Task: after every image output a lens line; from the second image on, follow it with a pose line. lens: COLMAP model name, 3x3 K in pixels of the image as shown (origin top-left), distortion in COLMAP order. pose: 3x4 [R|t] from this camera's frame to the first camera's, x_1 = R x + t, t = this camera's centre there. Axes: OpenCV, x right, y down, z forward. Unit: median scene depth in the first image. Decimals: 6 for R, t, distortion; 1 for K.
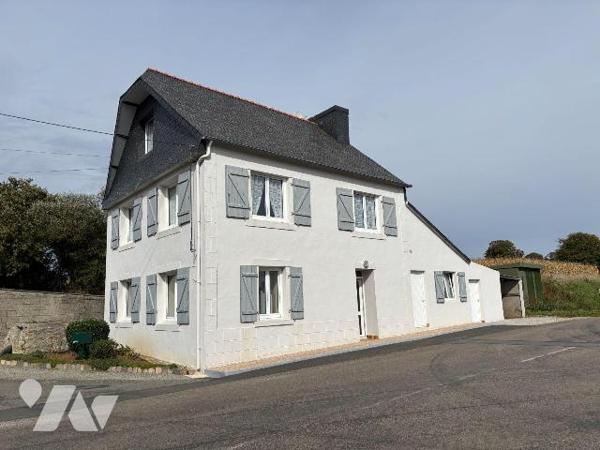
lens RADIAL K [[472.3, 0, 300.0], [0, 472.3, 225.0], [0, 0, 1]] dist [0.033867, -0.003944]
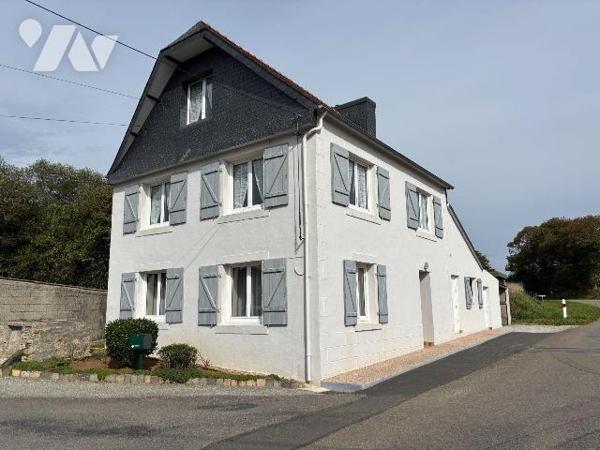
lens RADIAL K [[472.3, 0, 300.0], [0, 472.3, 225.0], [0, 0, 1]] dist [0.033867, -0.003944]
pose [[0.969309, 0.067639, 0.236357, -0.362864], [-0.065935, 0.997709, -0.015115, 0.035800], [-0.236838, -0.000933, 0.971549, 0.159181]]
